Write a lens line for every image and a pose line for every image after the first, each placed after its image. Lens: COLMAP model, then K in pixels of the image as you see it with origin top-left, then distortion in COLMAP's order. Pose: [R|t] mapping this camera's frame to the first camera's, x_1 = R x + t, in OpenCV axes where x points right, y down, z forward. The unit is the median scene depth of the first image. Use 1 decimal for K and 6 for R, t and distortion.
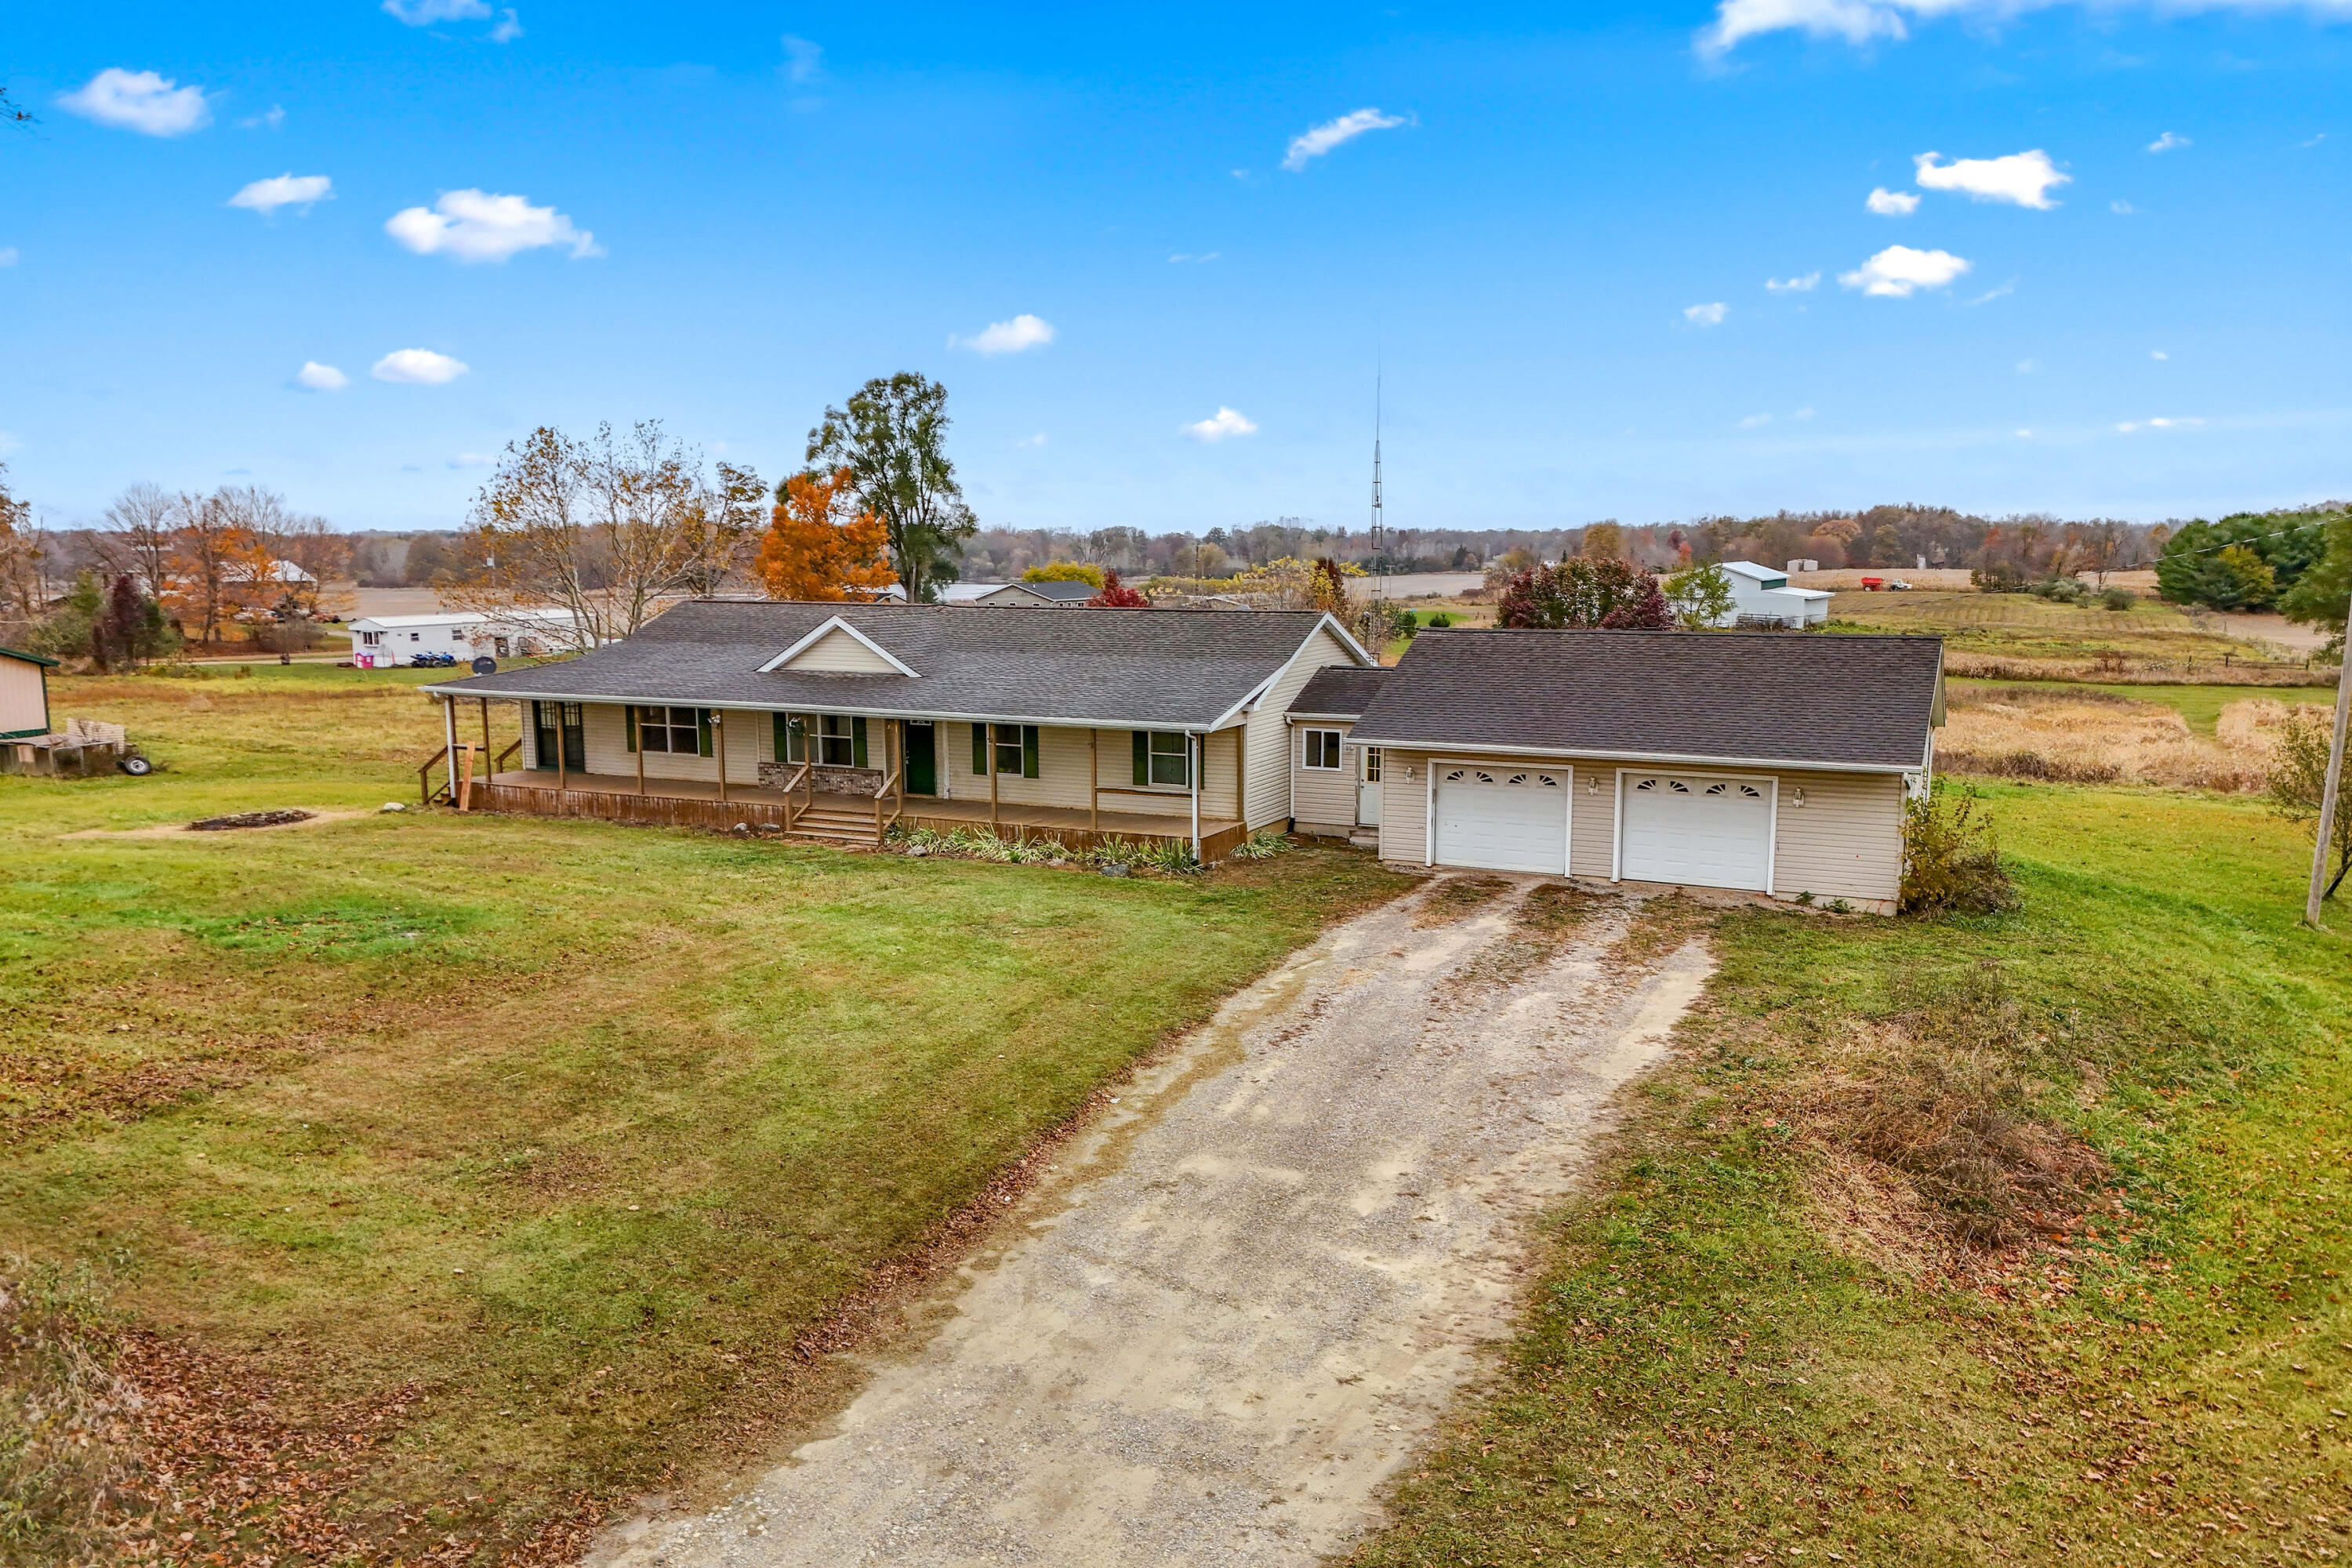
lens RADIAL K [[1723.7, 0, 1176.0], [0, 1723.7, 784.0], [0, 0, 1]] dist [0.087107, -0.085482]
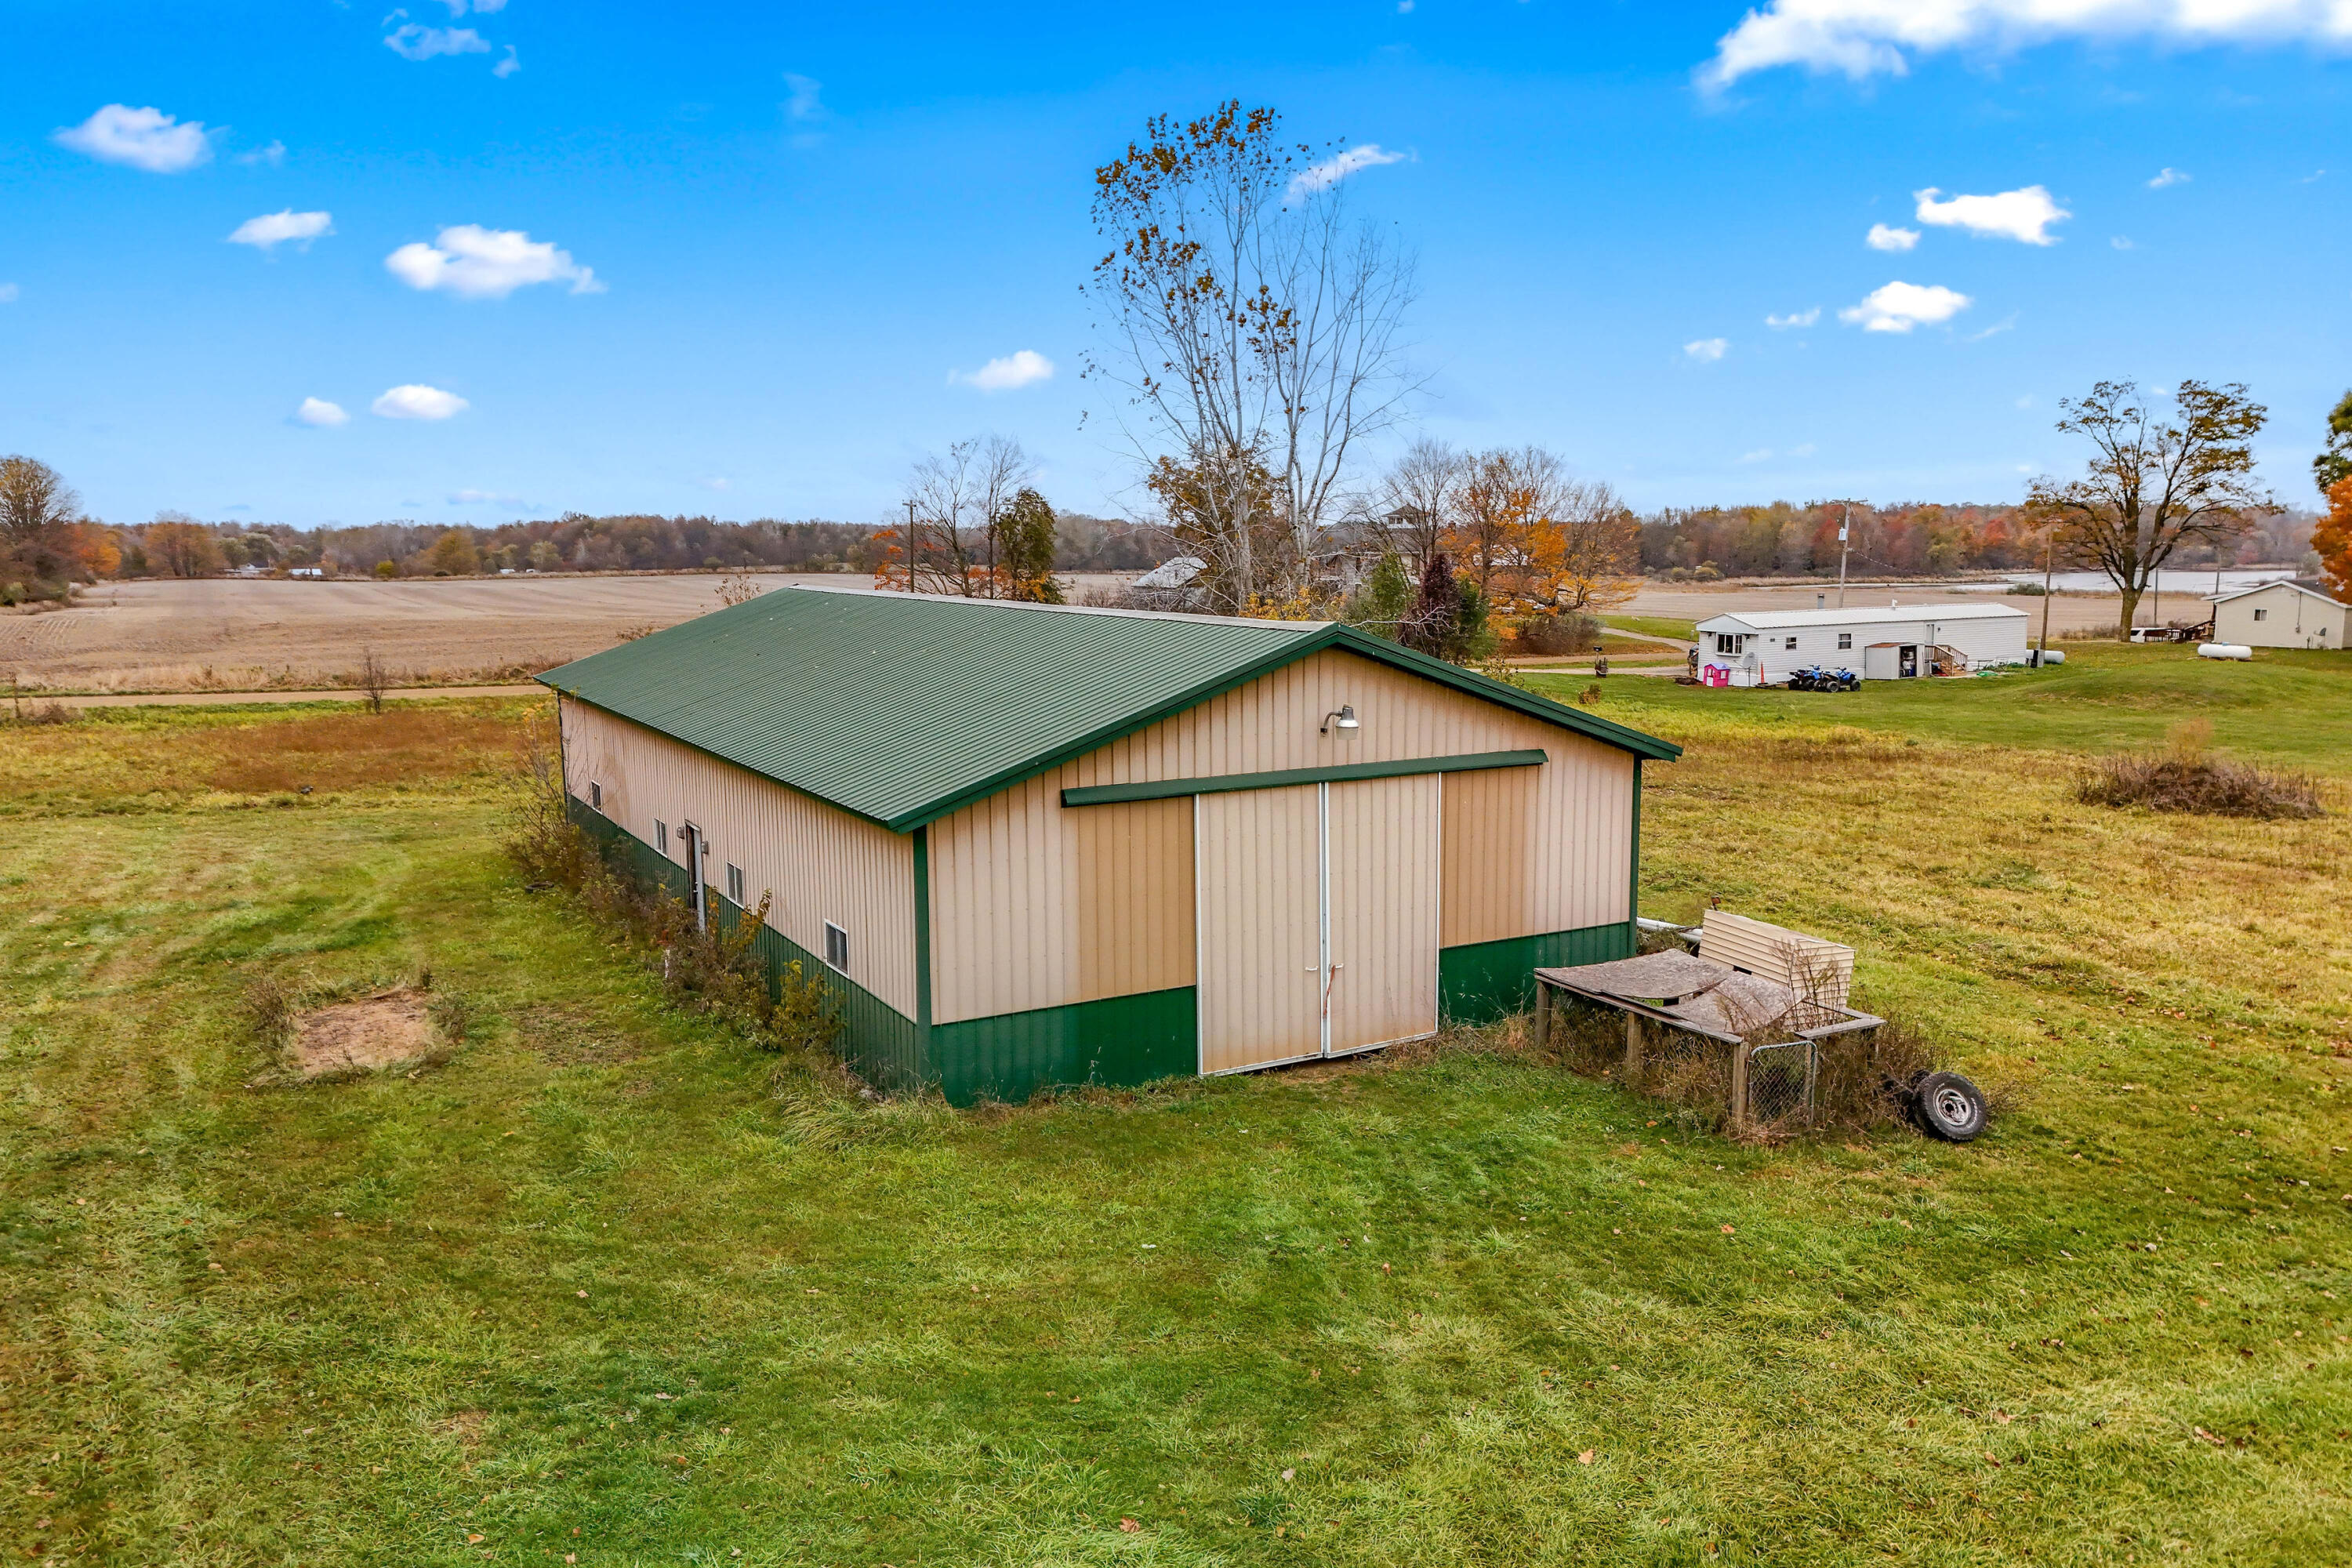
lens RADIAL K [[1723.7, 0, 1176.0], [0, 1723.7, 784.0], [0, 0, 1]] dist [0.087107, -0.085482]
pose [[0.824850, 0.074677, -0.560398, -0.253566], [-0.072415, 0.997028, 0.026273, -0.030875], [0.560695, 0.018910, 0.827807, 0.316751]]
